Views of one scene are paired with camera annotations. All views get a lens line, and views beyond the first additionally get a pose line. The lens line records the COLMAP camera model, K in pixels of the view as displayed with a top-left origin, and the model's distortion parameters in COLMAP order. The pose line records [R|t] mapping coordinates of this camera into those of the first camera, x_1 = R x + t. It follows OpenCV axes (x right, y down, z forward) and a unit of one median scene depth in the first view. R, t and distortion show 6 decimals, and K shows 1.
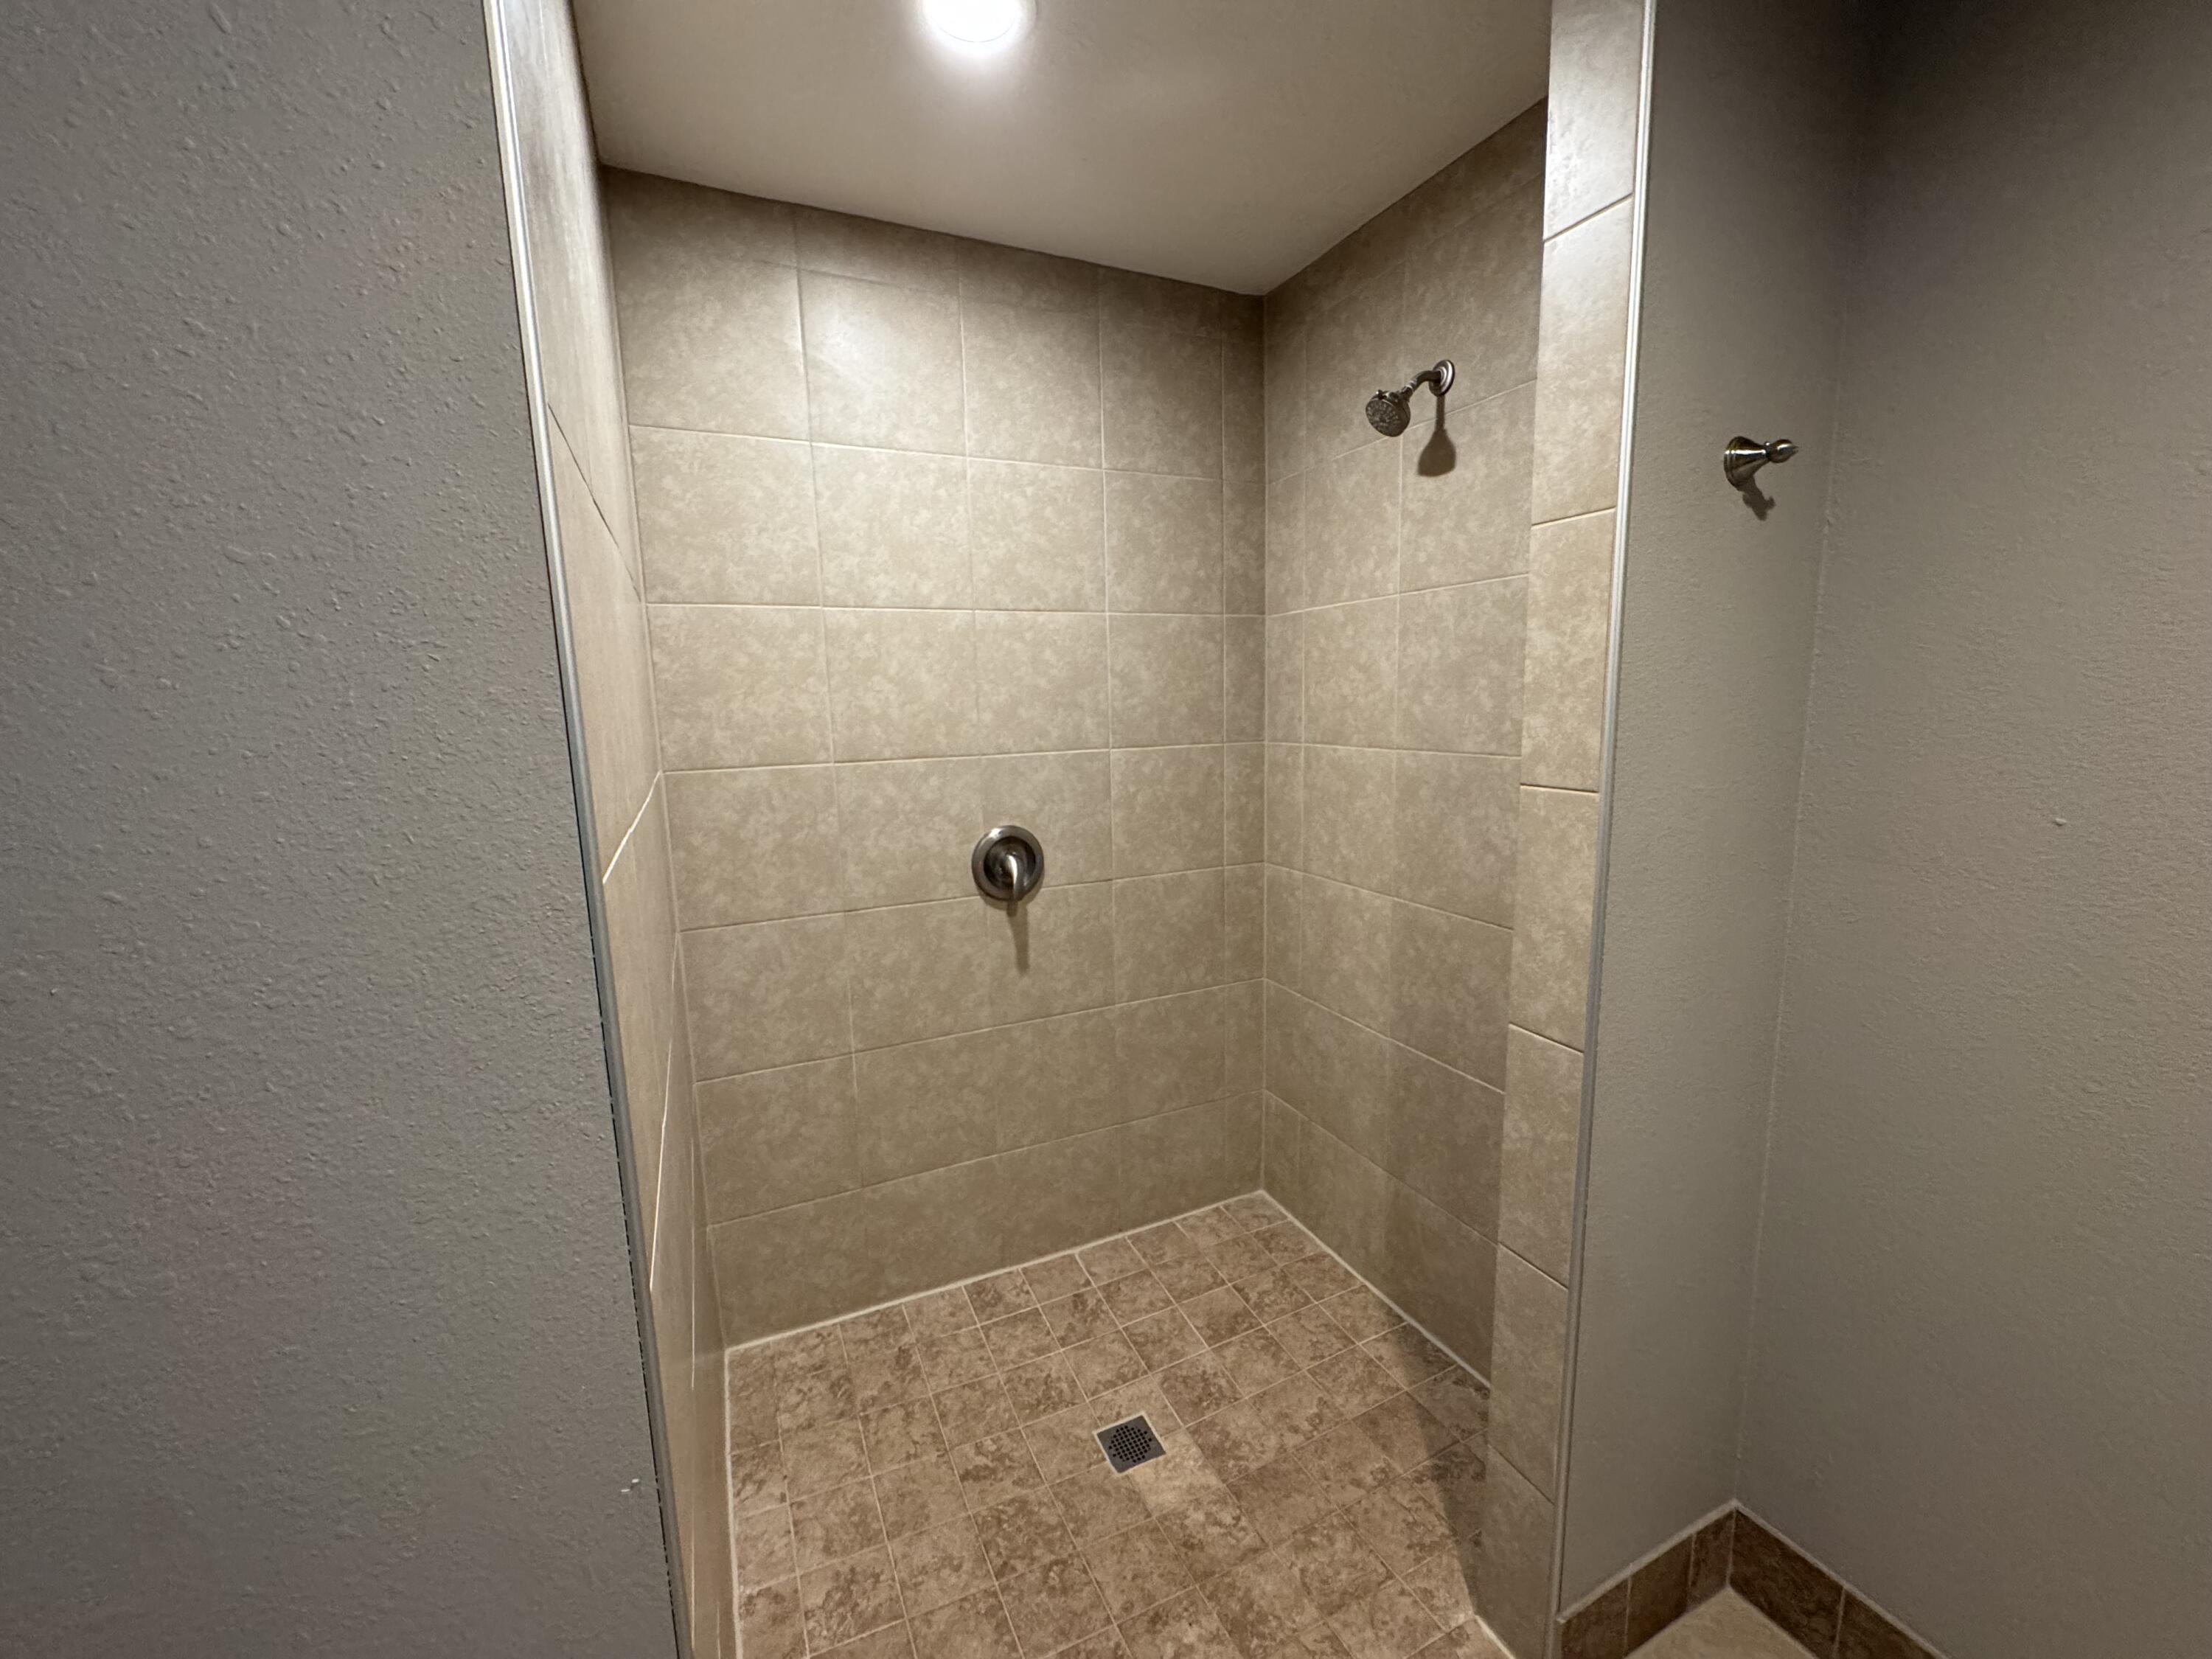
lens RADIAL K [[885.5, 0, 1106.0], [0, 885.5, 829.5], [0, 0, 1]] dist [-0.005387, 0.000771]
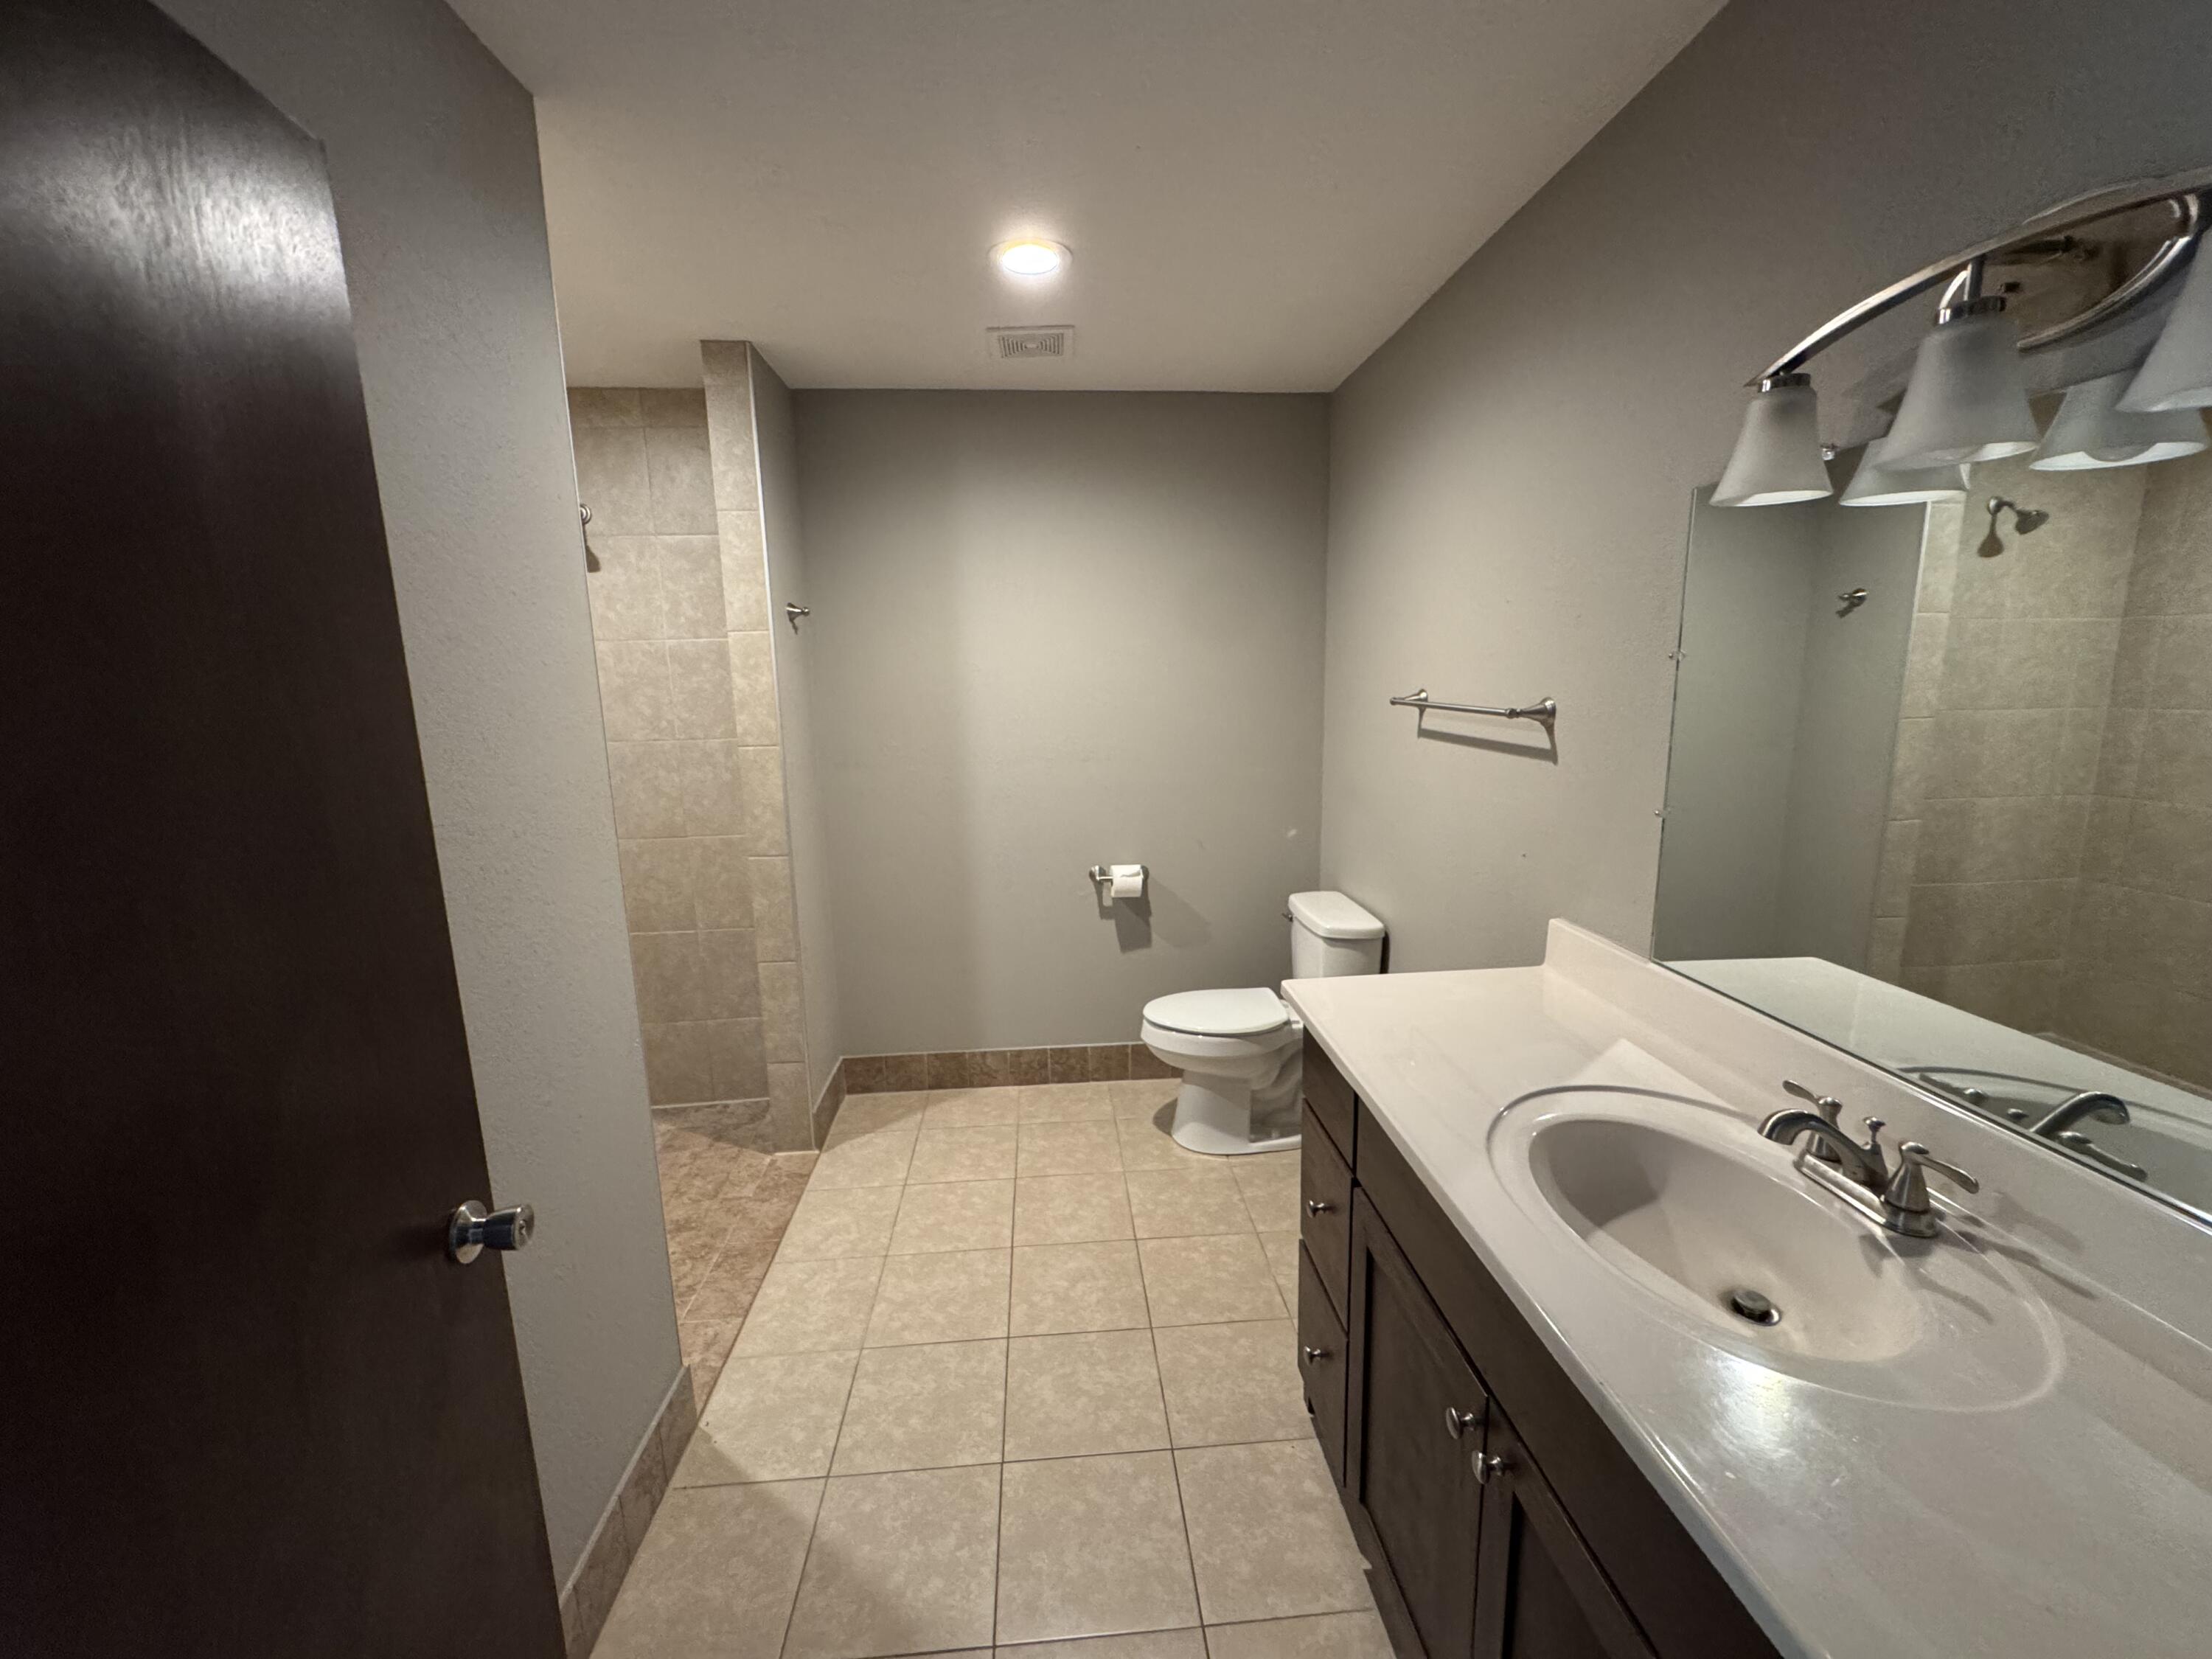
lens RADIAL K [[885.5, 0, 1106.0], [0, 885.5, 829.5], [0, 0, 1]] dist [-0.005387, 0.000771]
pose [[0.356631, -0.142800, 0.923267, -1.230815], [0.151540, 0.984004, 0.093659, 0.082550], [-0.921873, 0.106510, 0.372566, -0.627664]]
